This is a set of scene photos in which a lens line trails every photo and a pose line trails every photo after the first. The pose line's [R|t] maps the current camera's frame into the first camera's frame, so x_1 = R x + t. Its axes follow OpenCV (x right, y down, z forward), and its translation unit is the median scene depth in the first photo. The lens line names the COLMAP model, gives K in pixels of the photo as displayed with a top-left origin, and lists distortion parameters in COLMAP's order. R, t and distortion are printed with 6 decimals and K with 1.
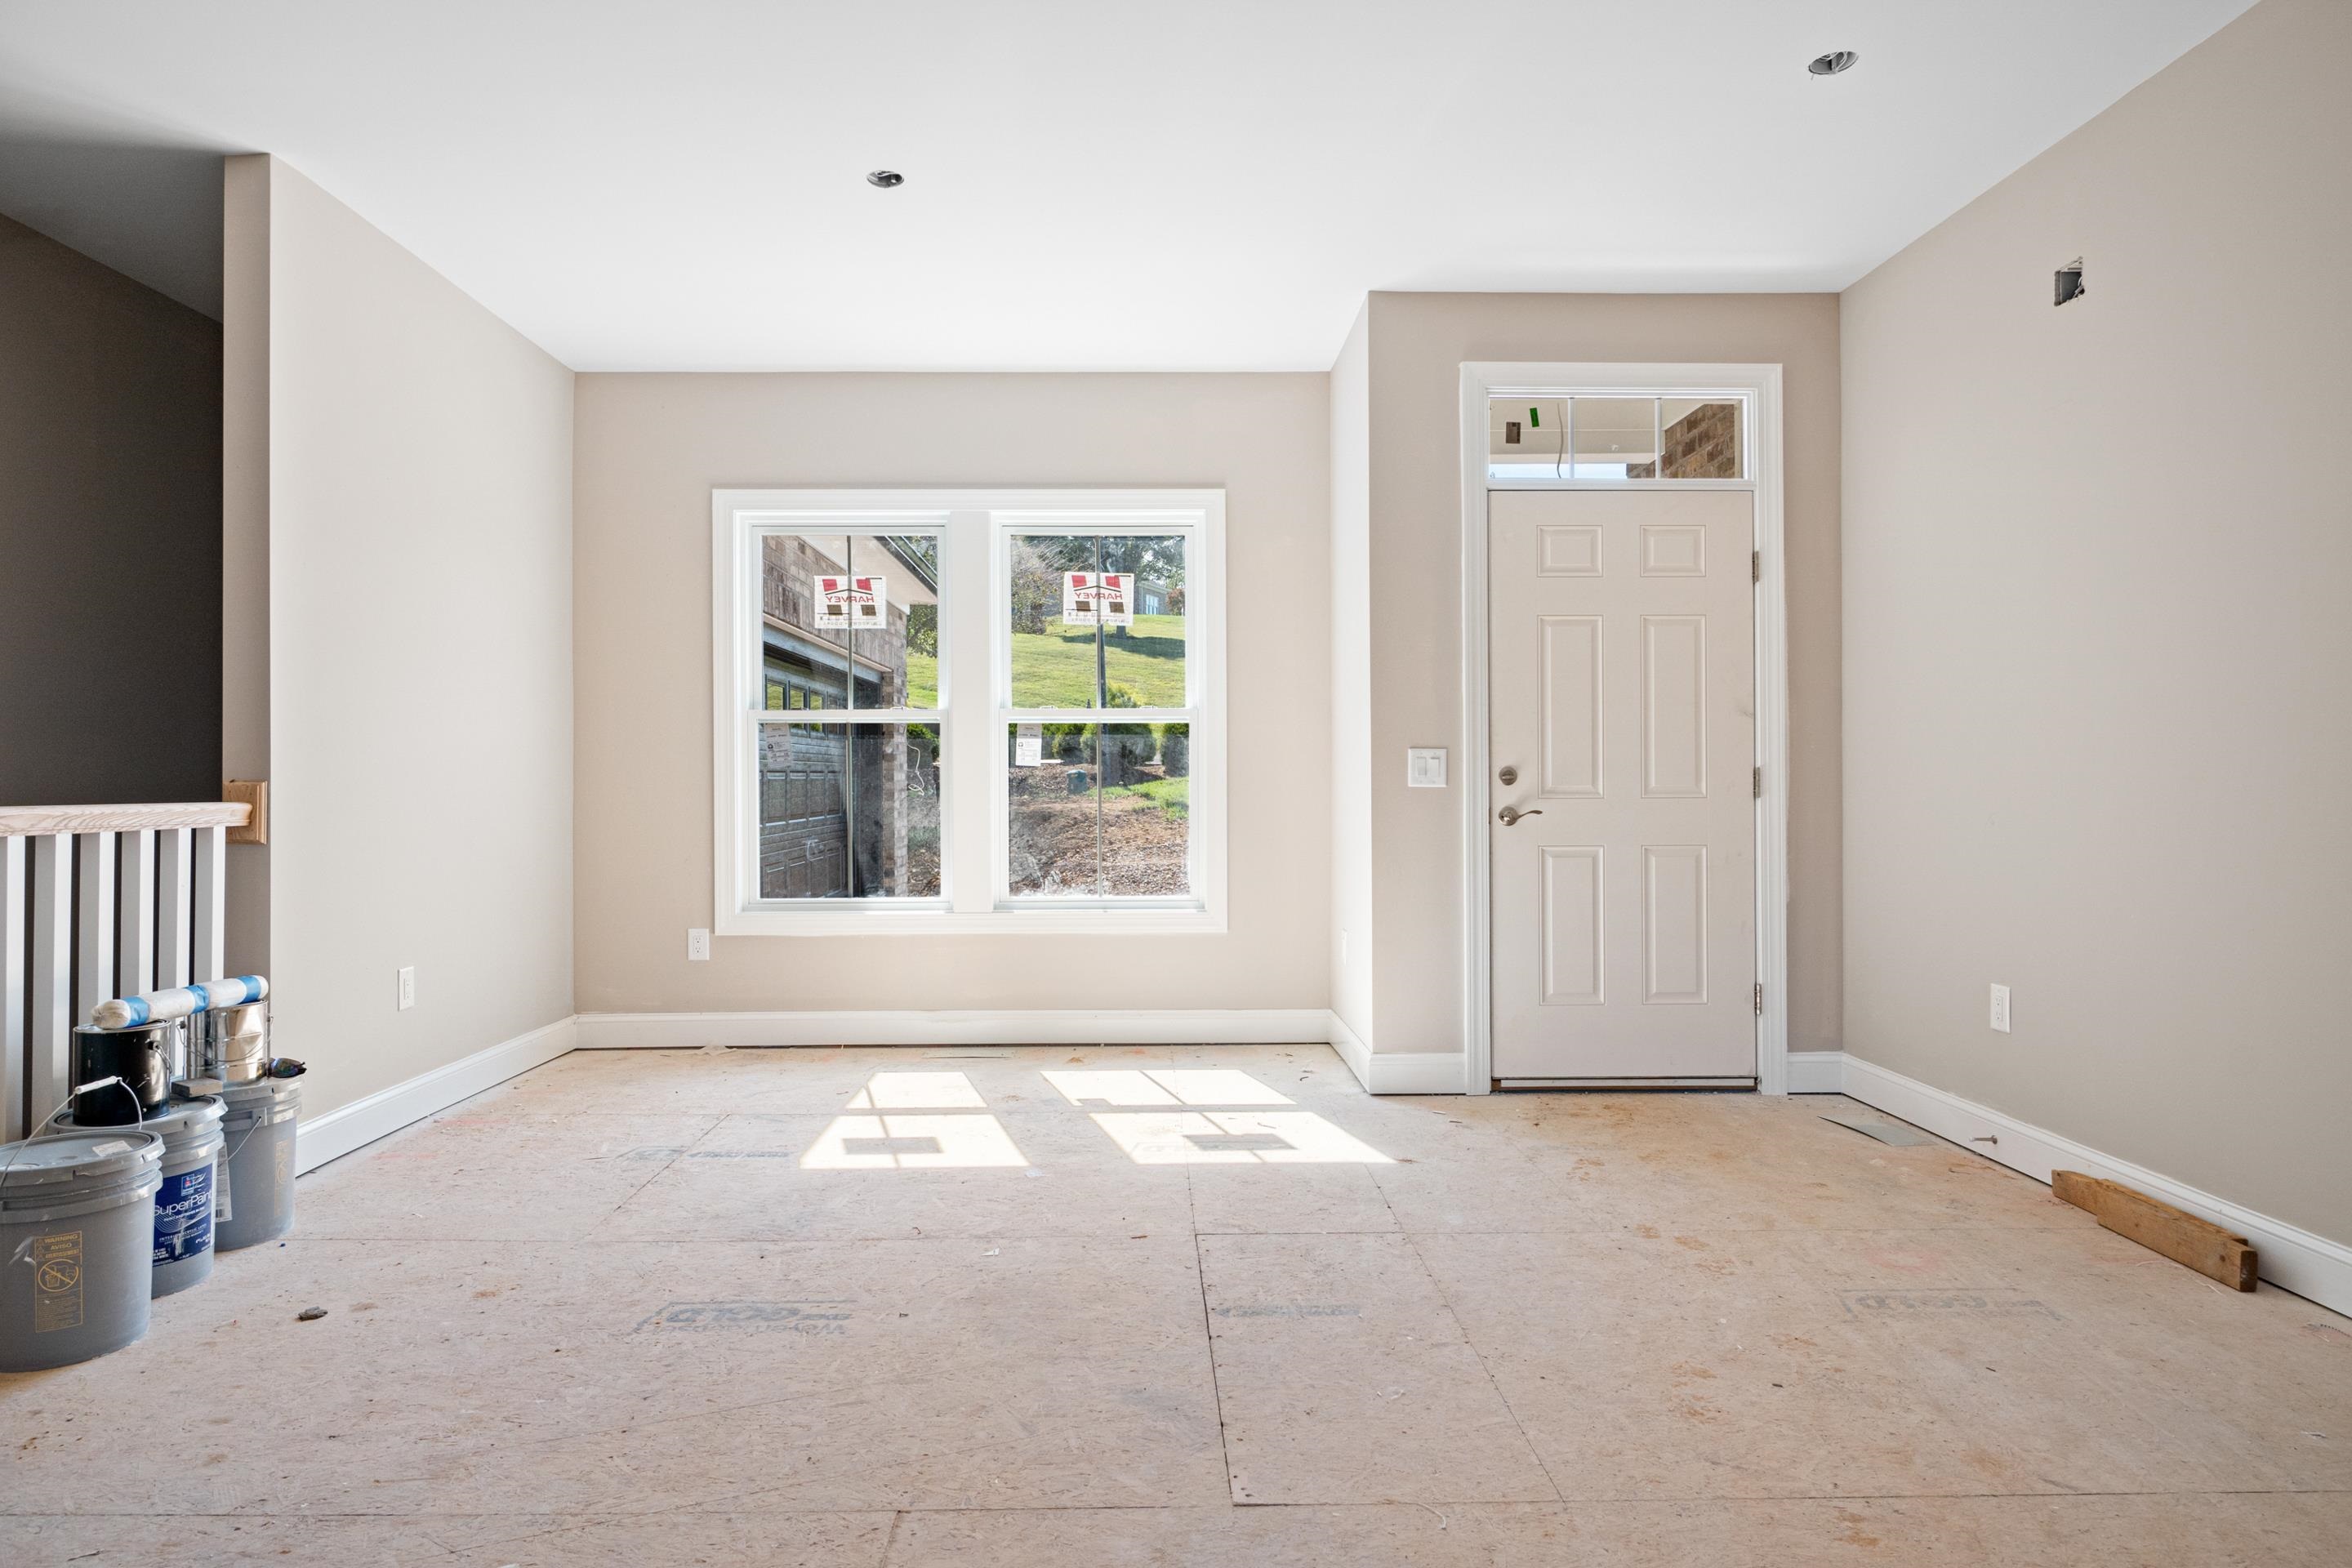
lens RADIAL K [[1349.3, 0, 1176.0], [0, 1349.3, 784.0], [0, 0, 1]] dist [-0.002493, -0.003568]
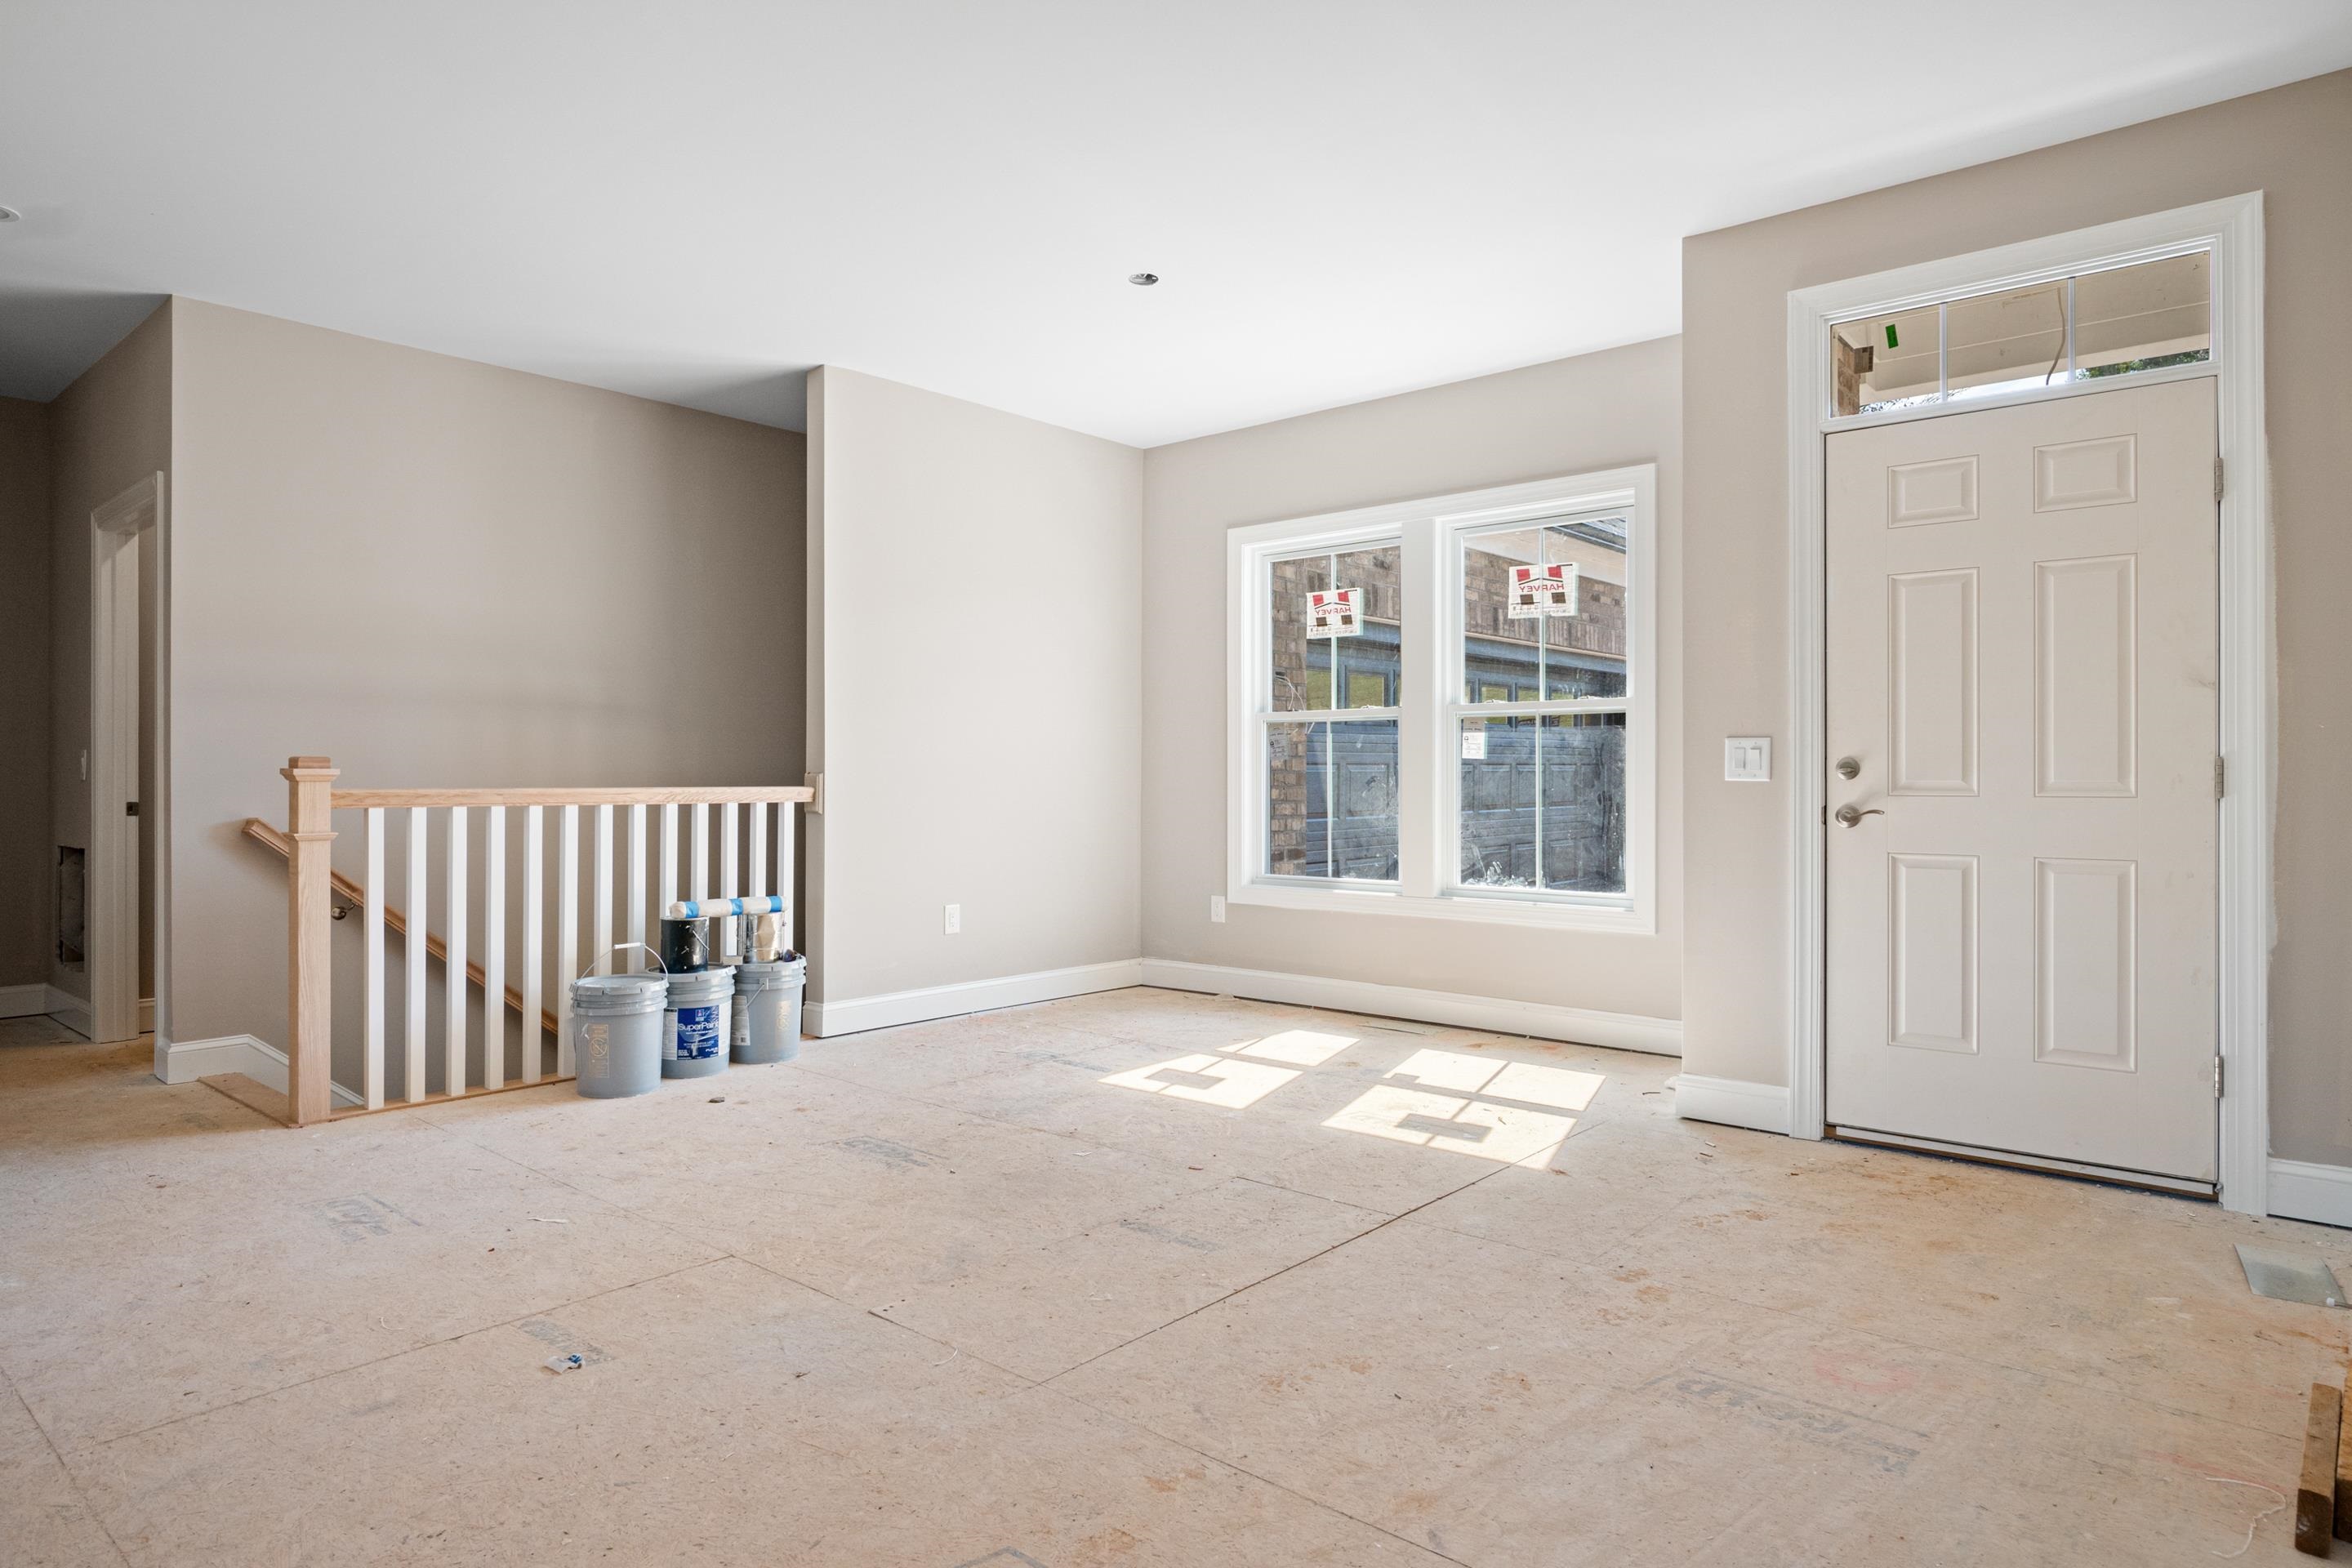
lens RADIAL K [[1355.3, 0, 1158.3], [0, 1355.3, 777.9], [0, 0, 1]] dist [-0.002642, -0.003814]
pose [[0.742722, 0.003567, -0.669590, 0.494952], [-0.002295, 0.999994, 0.002781, -0.001466], [0.669595, -0.000529, 0.742726, 0.079951]]
